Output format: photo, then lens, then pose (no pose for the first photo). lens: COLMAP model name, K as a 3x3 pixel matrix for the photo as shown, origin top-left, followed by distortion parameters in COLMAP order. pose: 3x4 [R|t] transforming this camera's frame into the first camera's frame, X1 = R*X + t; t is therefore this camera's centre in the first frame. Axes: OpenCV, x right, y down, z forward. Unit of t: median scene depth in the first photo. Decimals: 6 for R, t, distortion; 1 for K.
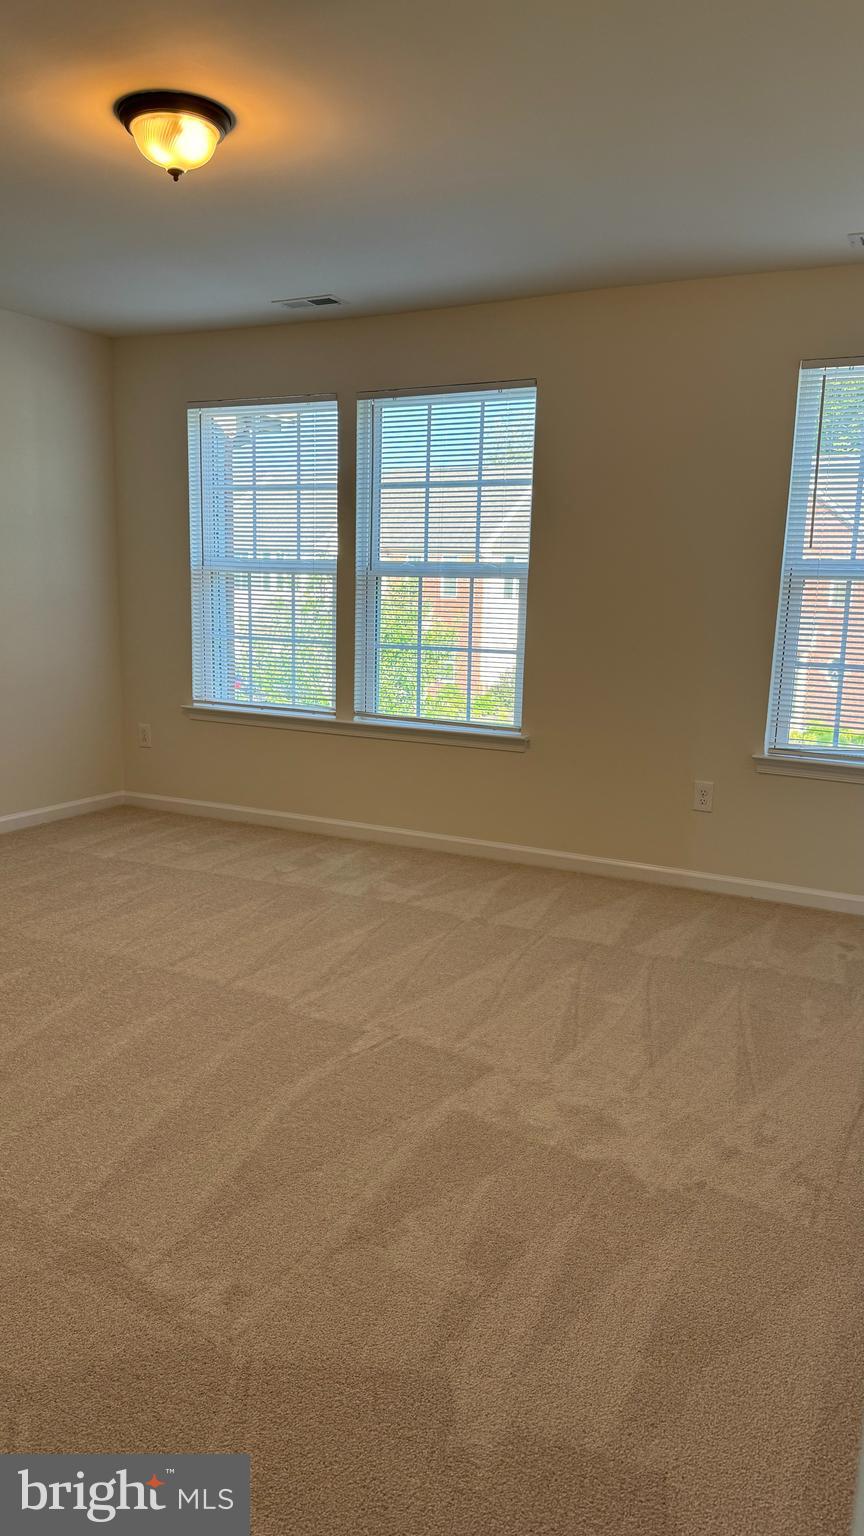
lens RADIAL K [[1100.9, 0, 419.5], [0, 1100.9, 772.4], [0, 0, 1]] dist [0.075801, -0.097570]
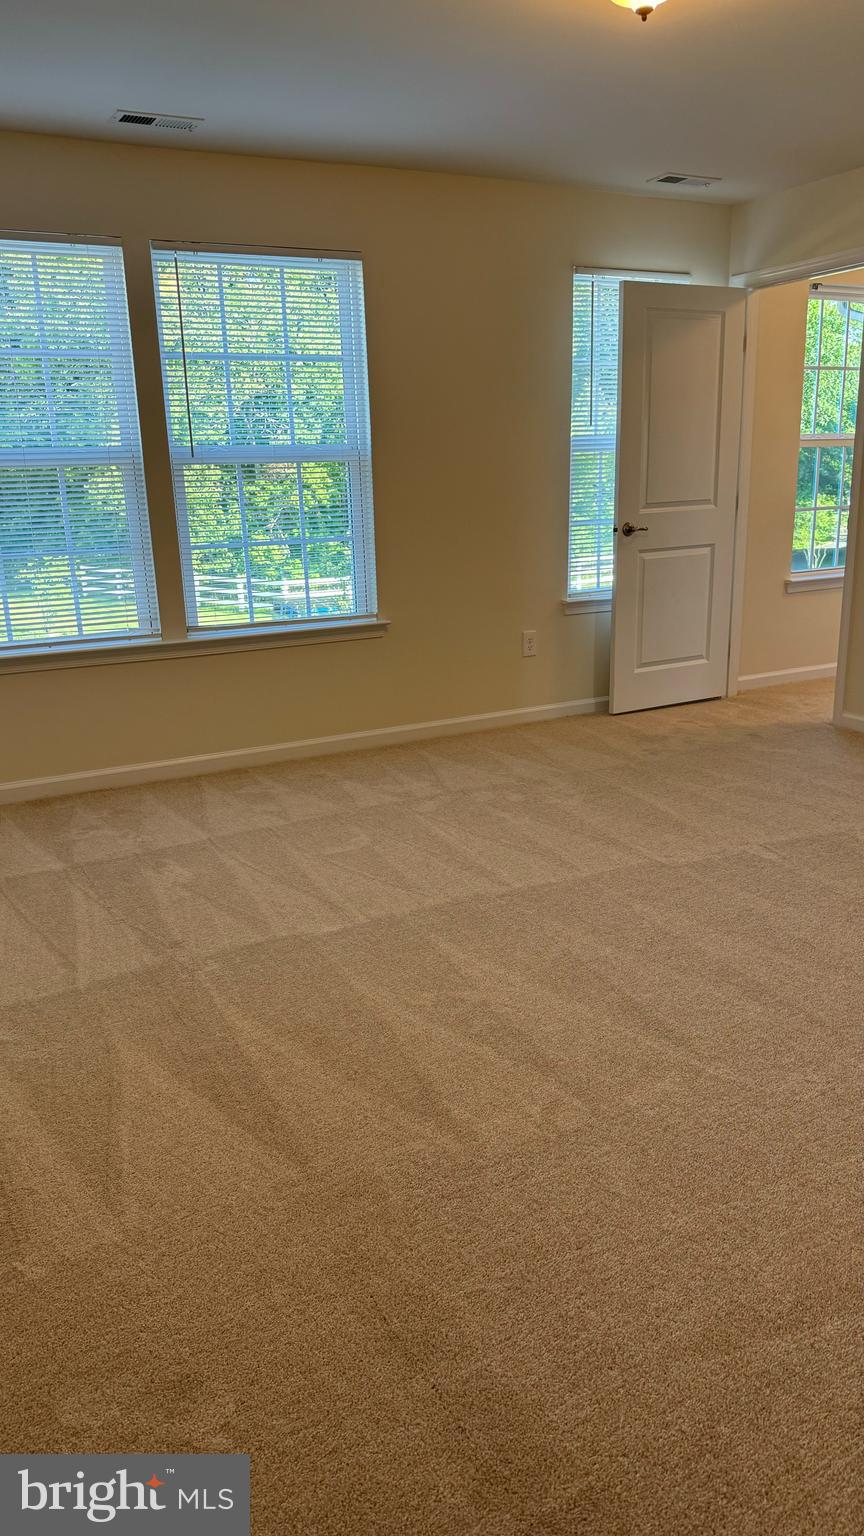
lens RADIAL K [[1100.9, 0, 424.7], [0, 1100.9, 774.9], [0, 0, 1]] dist [0.075801, -0.097570]
pose [[0.558938, -0.259622, 0.787518, -0.721996], [0.182189, 0.964965, 0.188814, -0.080085], [-0.808947, 0.037942, 0.586655, 0.375499]]
